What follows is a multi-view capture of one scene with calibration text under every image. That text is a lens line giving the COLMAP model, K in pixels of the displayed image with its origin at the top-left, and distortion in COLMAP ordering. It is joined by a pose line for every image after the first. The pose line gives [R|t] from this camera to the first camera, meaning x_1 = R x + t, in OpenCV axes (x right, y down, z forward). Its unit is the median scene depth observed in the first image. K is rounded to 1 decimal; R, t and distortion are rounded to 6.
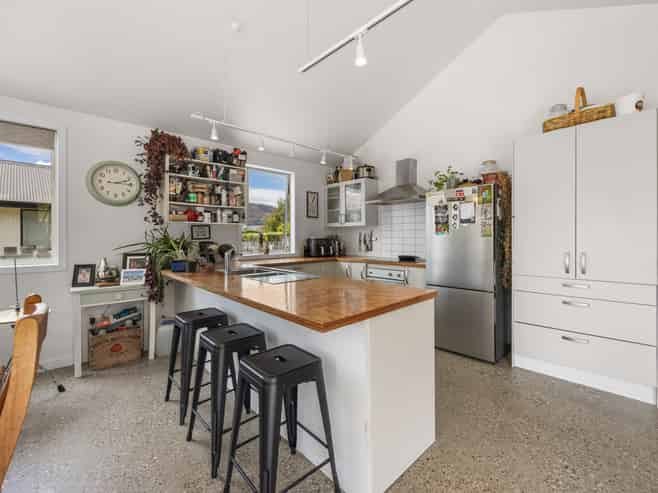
lens RADIAL K [[294.7, 0, 345.9], [0, 294.7, 231.2], [0, 0, 1]] dist [0.001152, 0.000277]
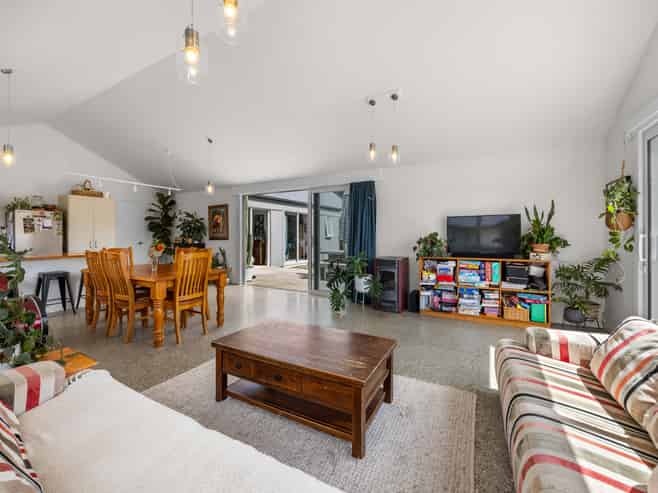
lens RADIAL K [[287.6, 0, 329.0], [0, 287.6, 248.9], [0, 0, 1]] dist [0.001603, 0.000599]
pose [[-0.279233, -0.033704, 0.959632, -1.856701], [-0.002513, 0.999406, 0.034370, 0.036376], [-0.960220, 0.007185, -0.279152, -0.305944]]
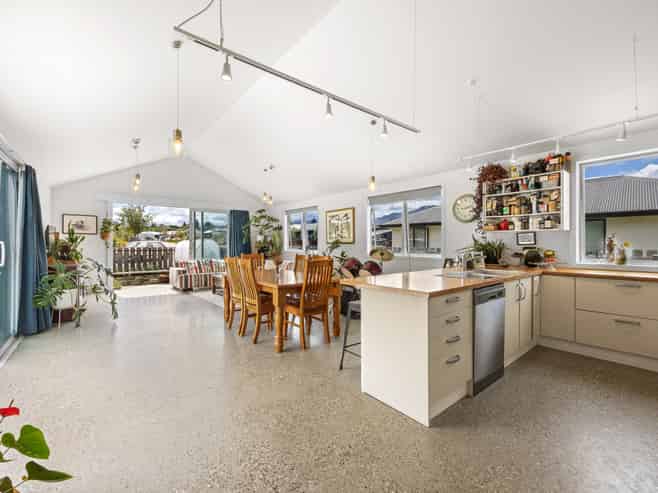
lens RADIAL K [[287.6, 0, 329.0], [0, 287.6, 248.9], [0, 0, 1]] dist [0.001603, 0.000599]
pose [[-0.099394, 0.027175, -0.994677, 0.748225], [0.017649, 0.999518, 0.025543, 0.002946], [0.994892, -0.015016, -0.099825, 0.381445]]
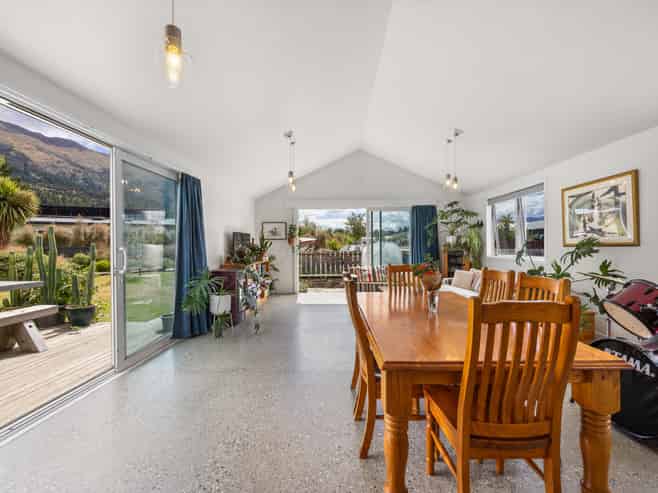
lens RADIAL K [[287.6, 0, 329.0], [0, 287.6, 248.9], [0, 0, 1]] dist [0.001603, 0.000599]
pose [[-0.717285, 0.017568, -0.696558, 0.132544], [0.025864, 0.999664, -0.001421, 0.005614], [0.696300, -0.019035, -0.717499, 0.328631]]
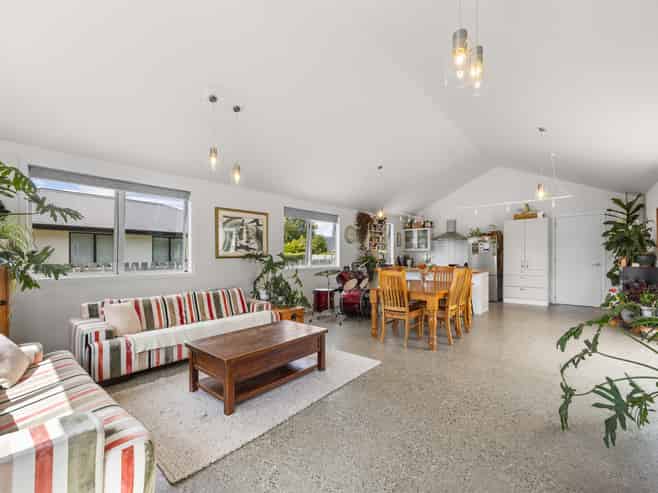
lens RADIAL K [[287.6, 0, 329.0], [0, 287.6, 248.9], [0, 0, 1]] dist [0.001603, 0.000599]
pose [[0.997864, 0.002480, 0.065277, -1.024800], [-0.002090, 0.999980, -0.006029, -0.019438], [-0.065291, 0.005879, 0.997849, -1.307048]]
